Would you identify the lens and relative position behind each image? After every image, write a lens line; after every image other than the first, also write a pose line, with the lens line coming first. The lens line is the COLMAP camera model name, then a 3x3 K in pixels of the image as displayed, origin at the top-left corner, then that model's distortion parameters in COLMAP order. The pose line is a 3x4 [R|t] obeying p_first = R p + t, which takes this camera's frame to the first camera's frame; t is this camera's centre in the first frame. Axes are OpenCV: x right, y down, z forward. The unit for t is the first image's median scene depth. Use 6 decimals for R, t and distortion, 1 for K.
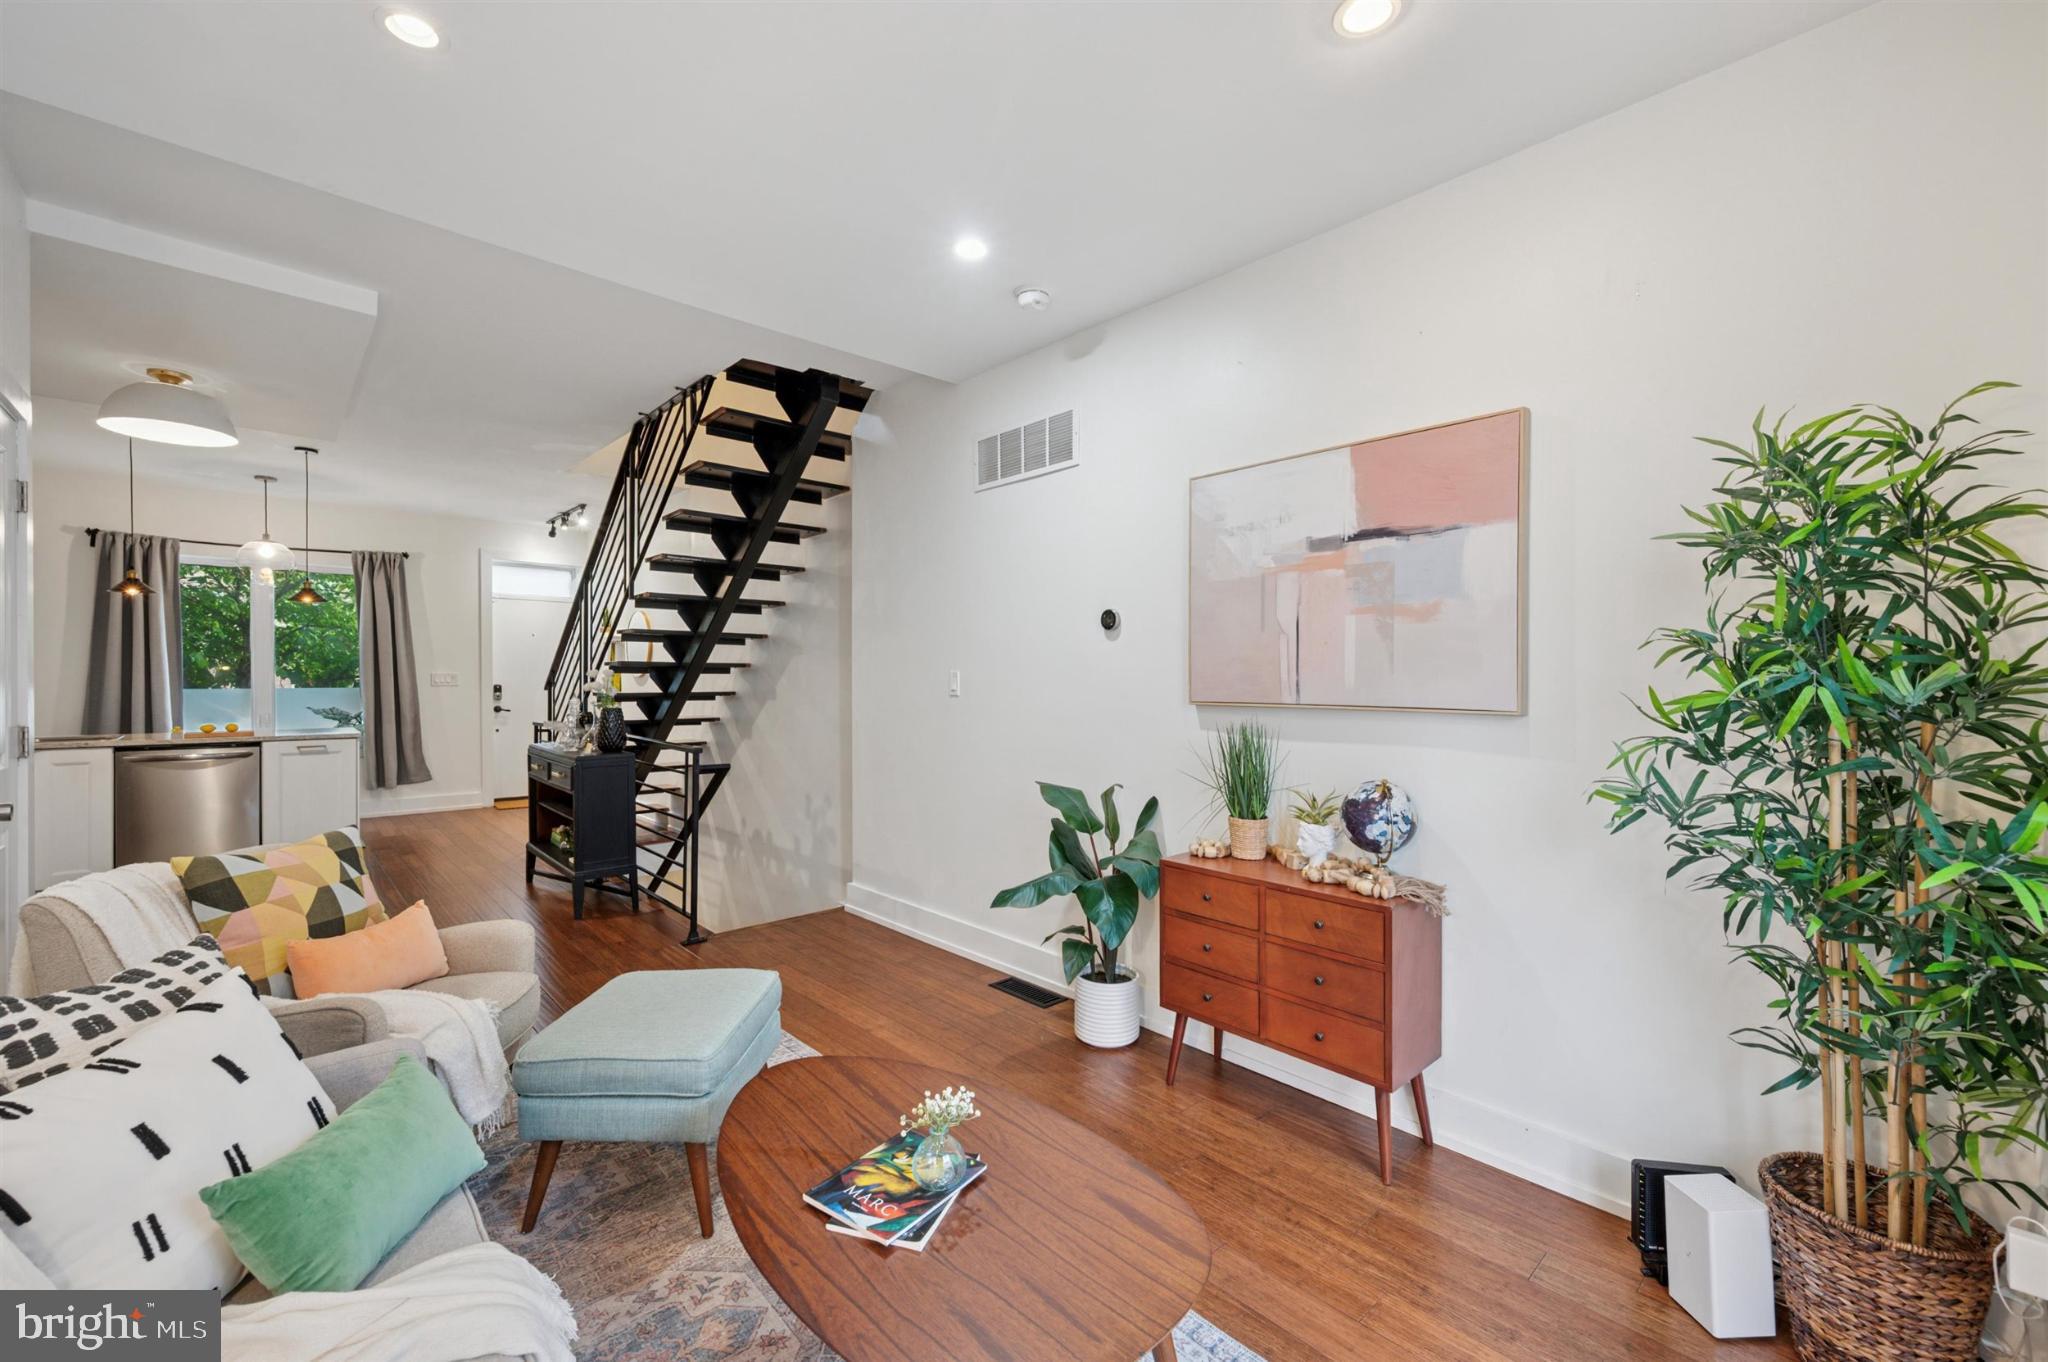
lens RADIAL K [[835.0, 0, 1026.8], [0, 835.0, 685.2], [0, 0, 1]] dist [0.001502, 0.000477]
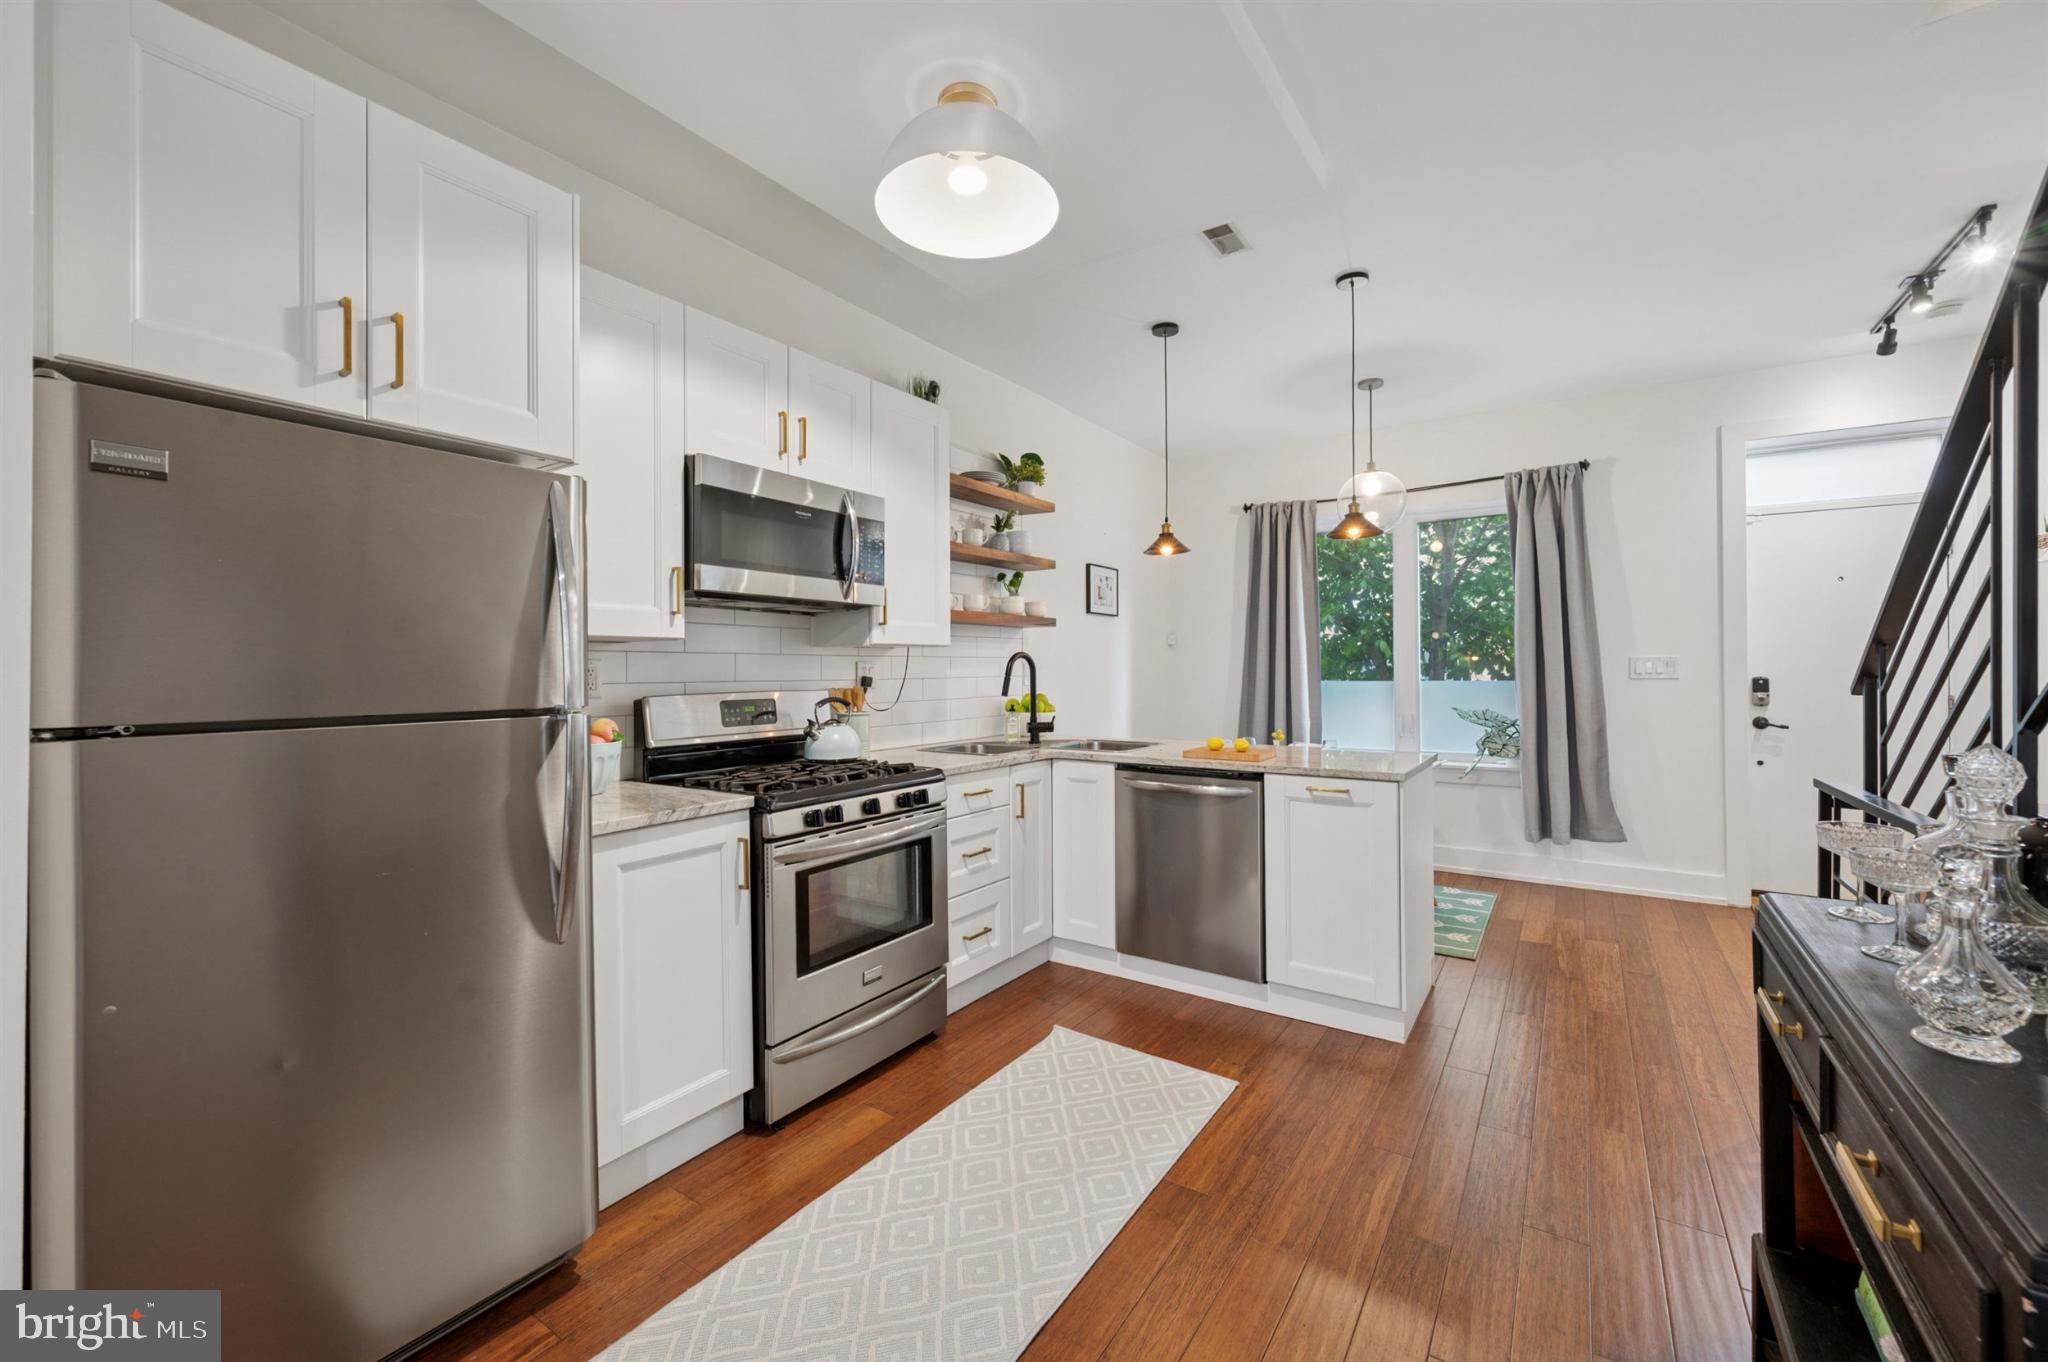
lens RADIAL K [[811.9, 0, 1027.6], [0, 811.9, 664.6], [0, 0, 1]] dist [0.000084, 0.000270]
pose [[0.228972, -0.009235, -0.973389, -0.697992], [-0.003297, 0.999942, -0.010262, -0.005625], [0.973427, 0.005559, 0.228929, 1.259411]]
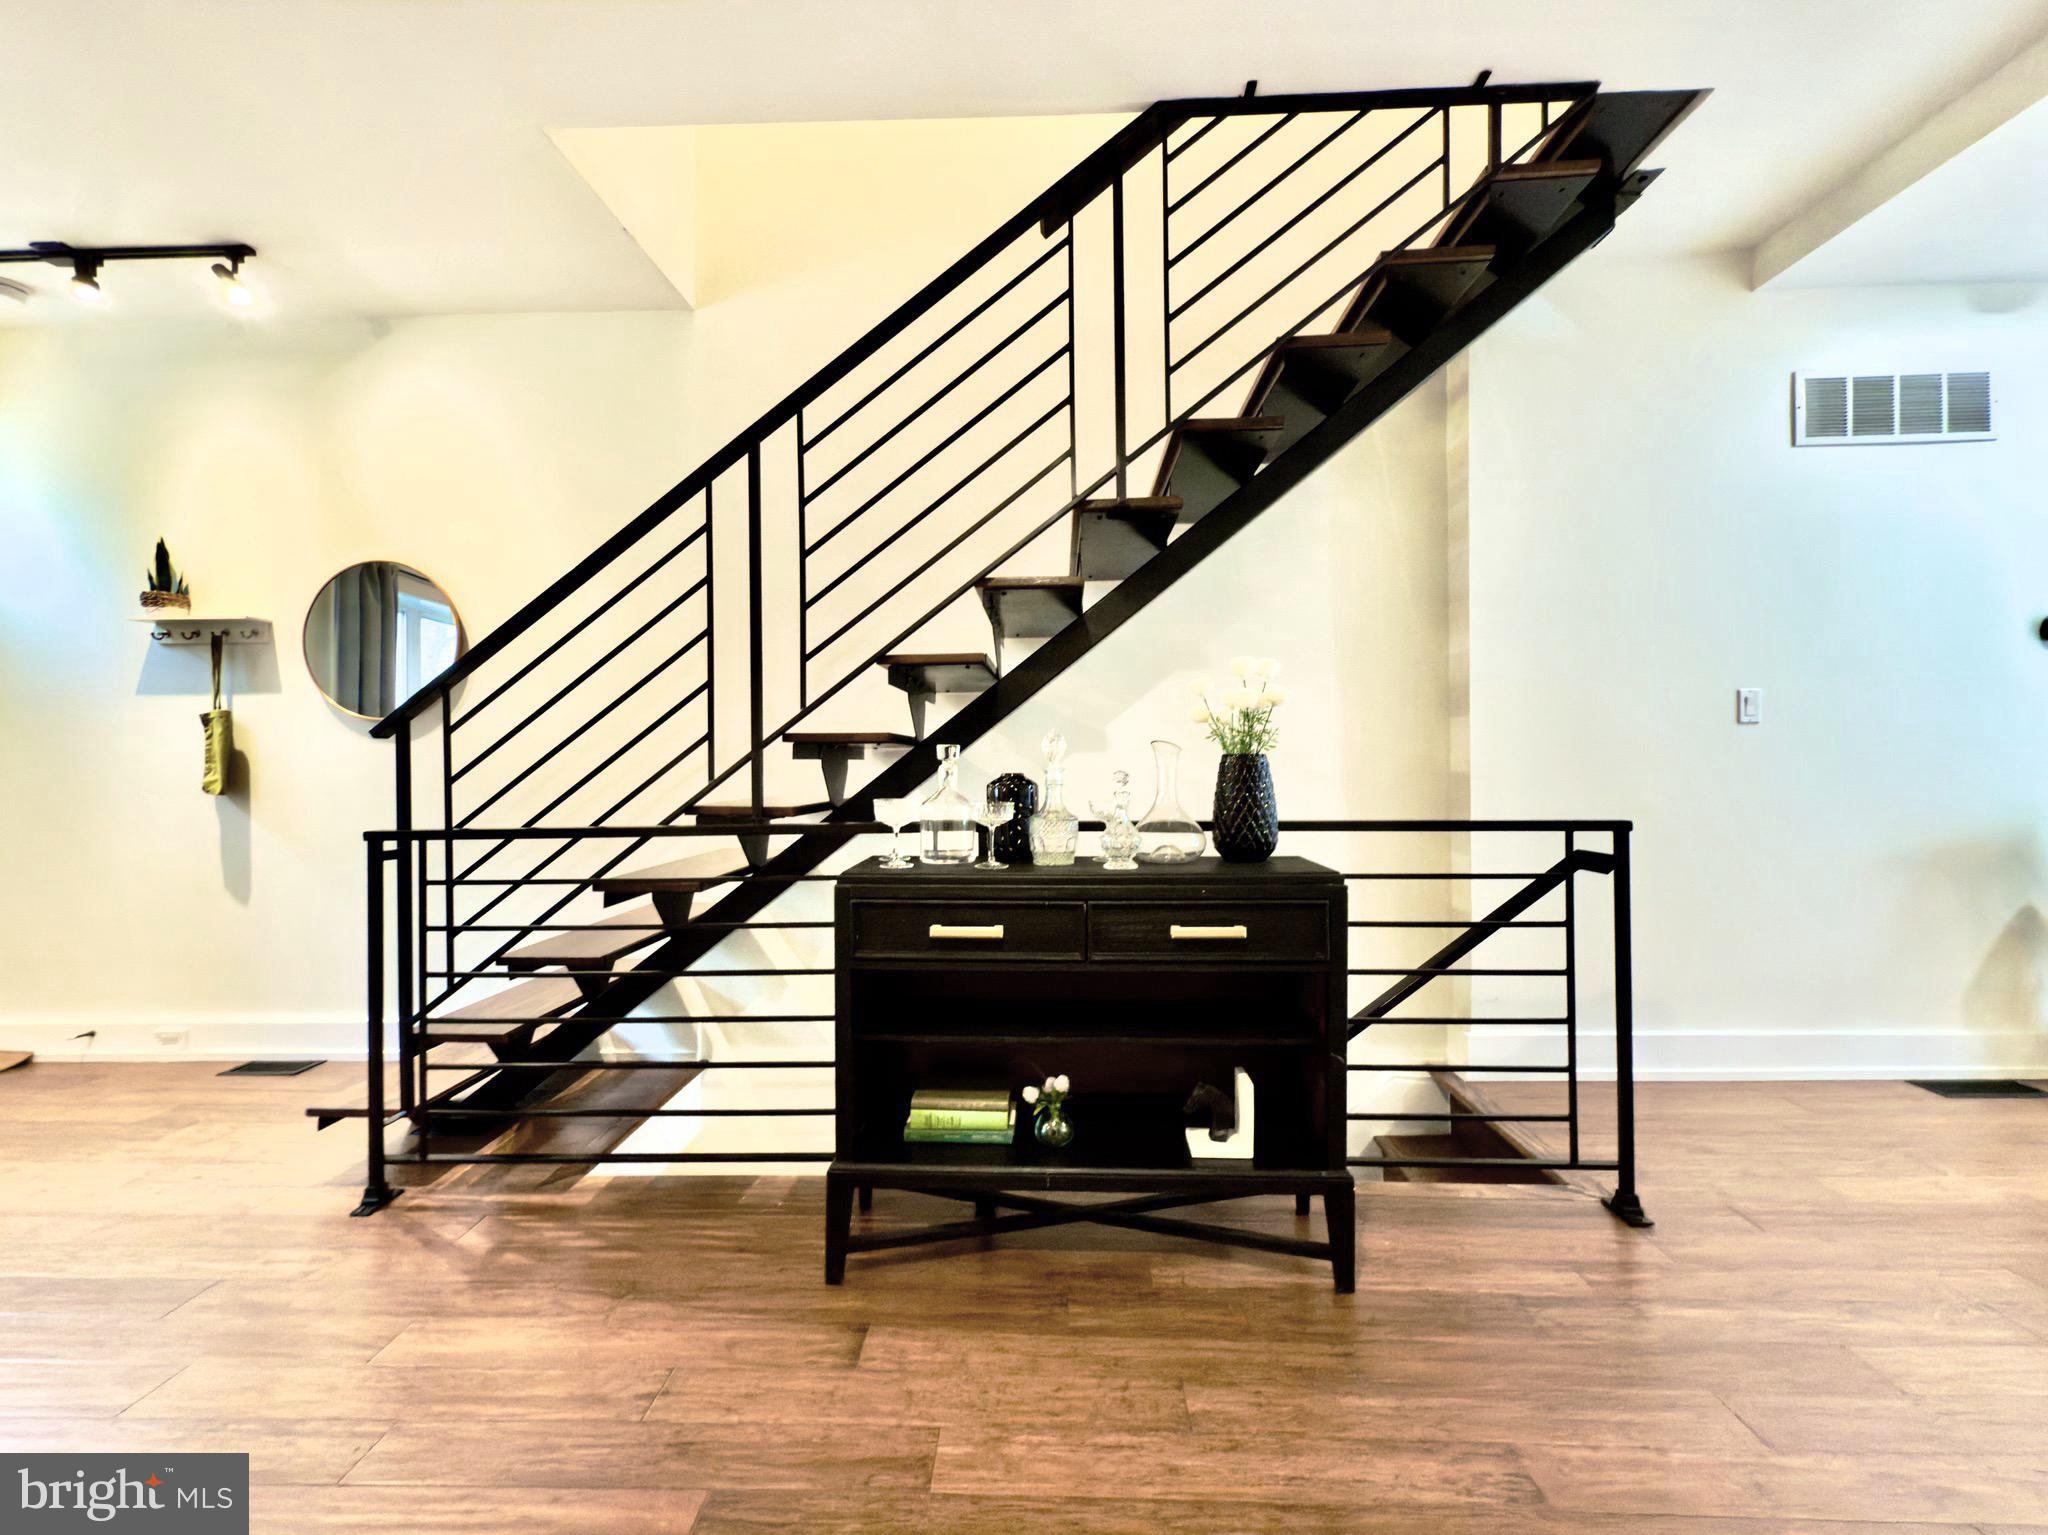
lens RADIAL K [[830.1, 0, 1022.1], [0, 830.1, 762.1], [0, 0, 1]] dist [0.001837, 0.000140]
pose [[0.705696, -0.010772, 0.708433, -1.418158], [0.019549, 0.999800, -0.004271, 0.051894], [-0.708245, 0.016863, 0.705766, 1.283791]]
